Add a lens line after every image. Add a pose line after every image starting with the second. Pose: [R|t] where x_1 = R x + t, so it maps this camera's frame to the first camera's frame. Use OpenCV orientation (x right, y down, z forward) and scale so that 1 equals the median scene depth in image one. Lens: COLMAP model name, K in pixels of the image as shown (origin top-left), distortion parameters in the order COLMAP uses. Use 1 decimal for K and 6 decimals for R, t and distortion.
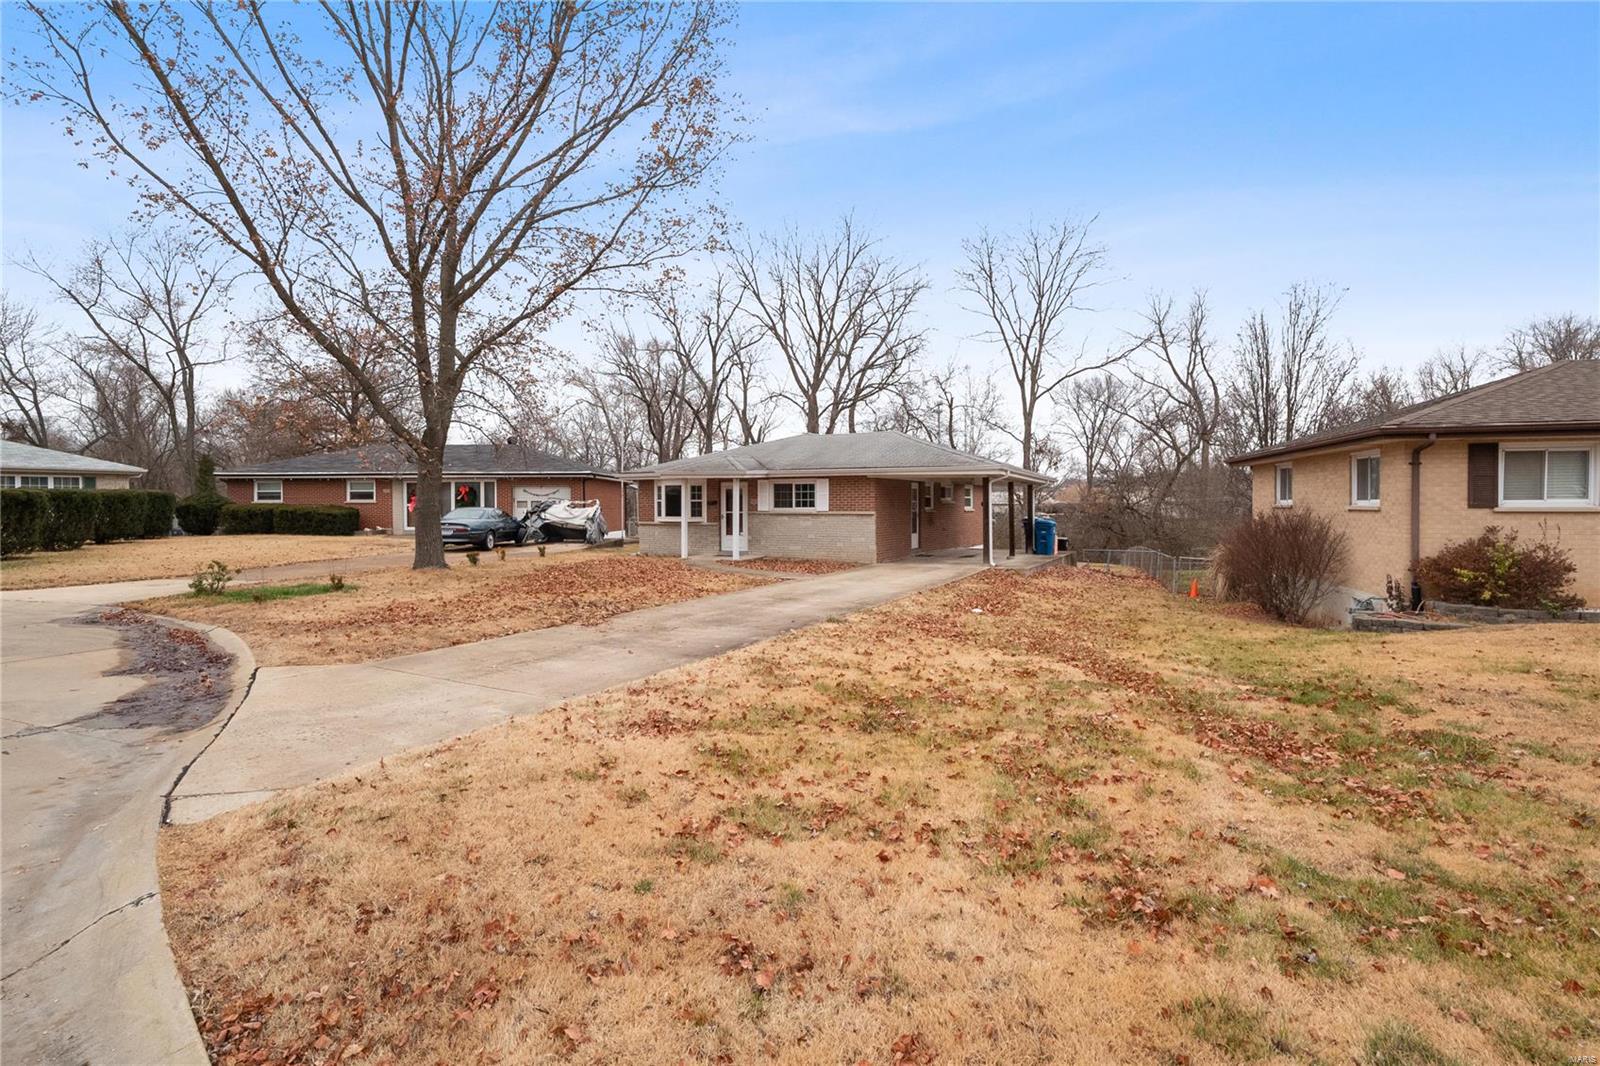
lens RADIAL K [[769.8, 0, 798.6], [0, 769.8, 528.1], [0, 0, 1]] dist [-0.010468, -0.001303]
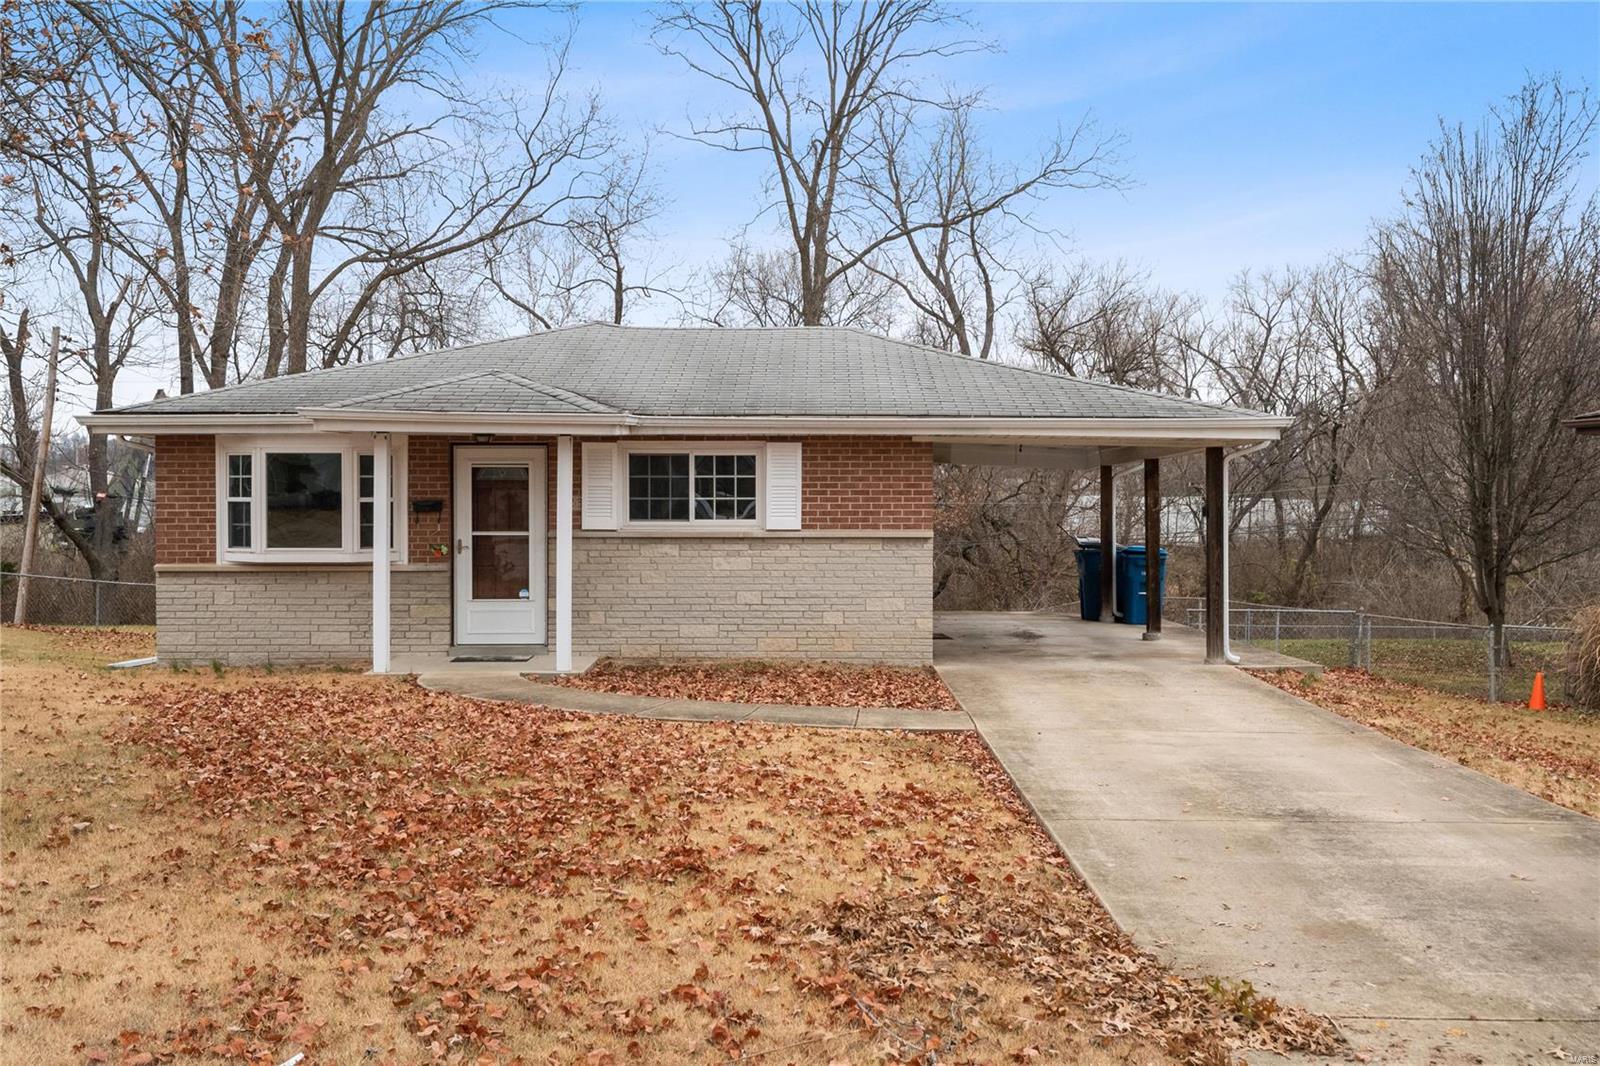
lens RADIAL K [[1594.5, 0, 800.5], [0, 1594.5, 531.4], [0, 0, 1]] dist [0.001782, 0.000000]
pose [[0.901839, -0.005777, 0.432034, -0.282550], [0.012020, 0.999859, -0.011723, -0.011881], [-0.431906, 0.015765, 0.901781, 0.296575]]
